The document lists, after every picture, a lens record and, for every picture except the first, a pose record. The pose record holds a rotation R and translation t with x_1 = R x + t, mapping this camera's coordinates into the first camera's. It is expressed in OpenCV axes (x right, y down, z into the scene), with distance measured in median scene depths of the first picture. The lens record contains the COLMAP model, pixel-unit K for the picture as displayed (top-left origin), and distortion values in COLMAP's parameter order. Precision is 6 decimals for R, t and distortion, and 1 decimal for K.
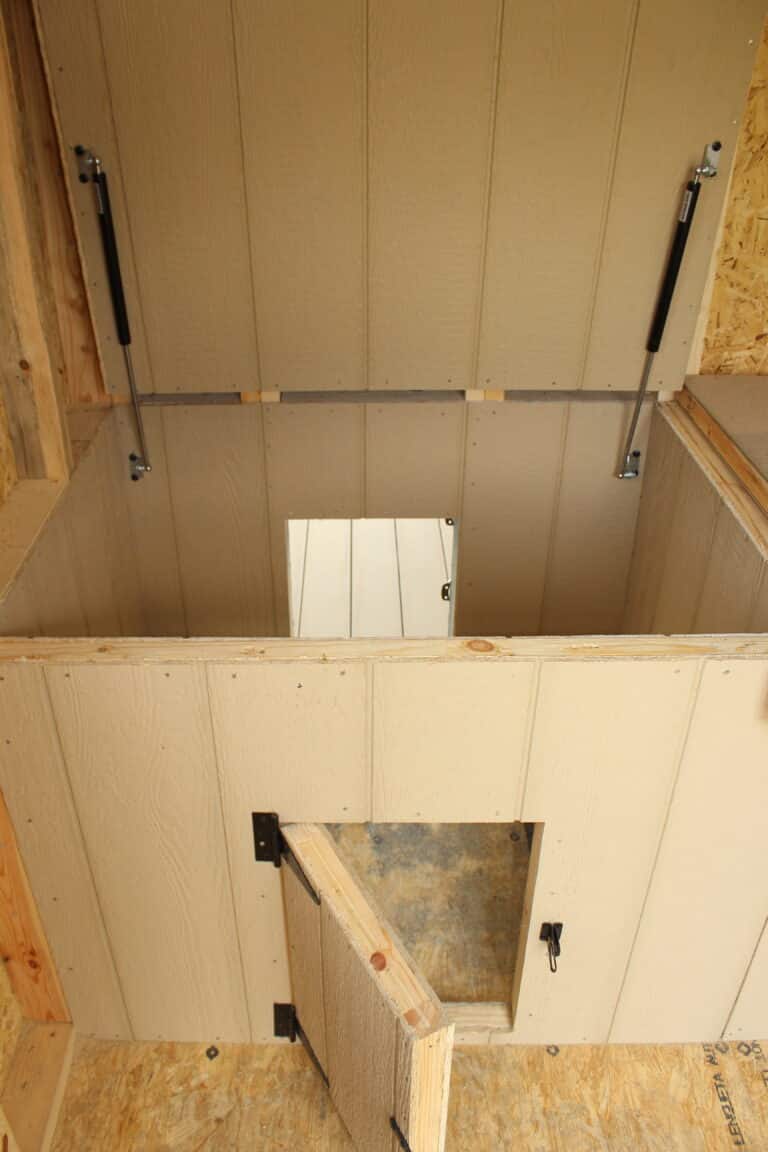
lens RADIAL K [[962.5, 0, 360.4], [0, 962.5, 575.5], [0, 0, 1]] dist [-0.169709, 0.147675]
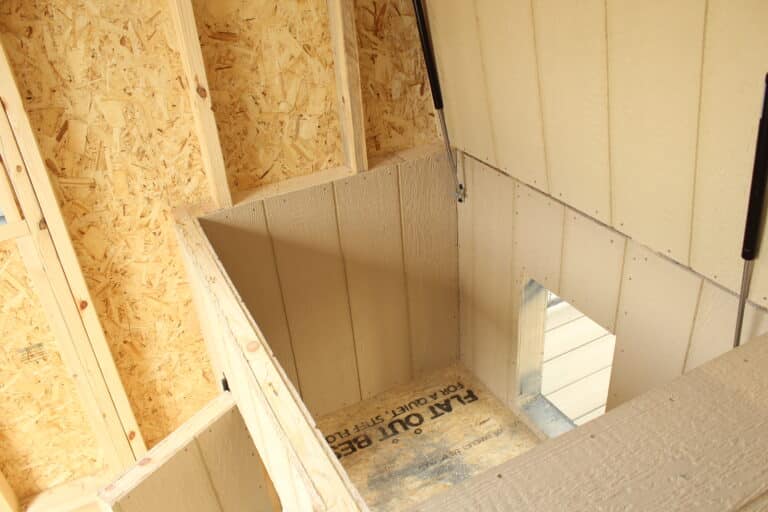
lens RADIAL K [[641.6, 0, 381.1], [0, 641.6, 275.1], [0, 0, 1]] dist [-0.169709, 0.147675]
pose [[0.451437, 0.439044, -0.776817, 0.610656], [-0.411662, 0.874867, 0.255228, -0.231444], [0.791668, 0.204567, 0.575685, 0.397546]]
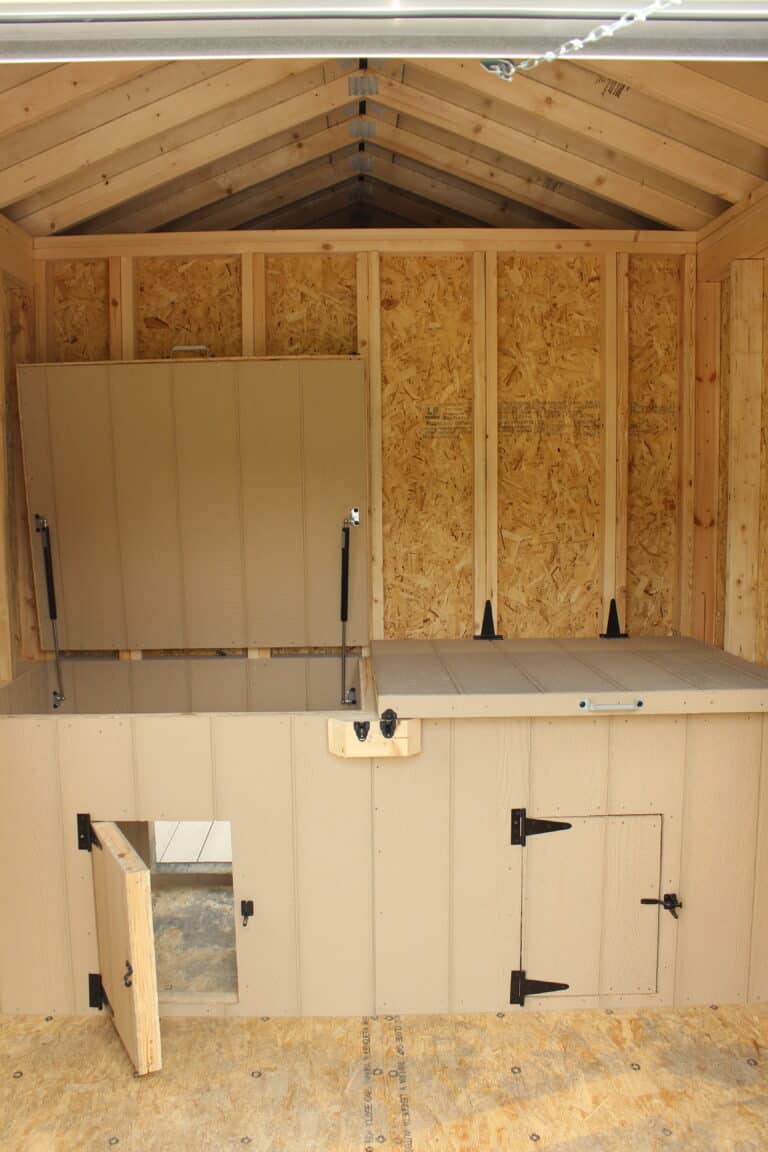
lens RADIAL K [[962.5, 0, 360.4], [0, 962.5, 575.5], [0, 0, 1]] dist [-0.169709, 0.147675]
pose [[0.999959, -0.007481, 0.005021, 0.332806], [0.008935, 0.895178, -0.445619, 0.496098], [-0.001161, 0.445646, 0.895209, -0.668395]]
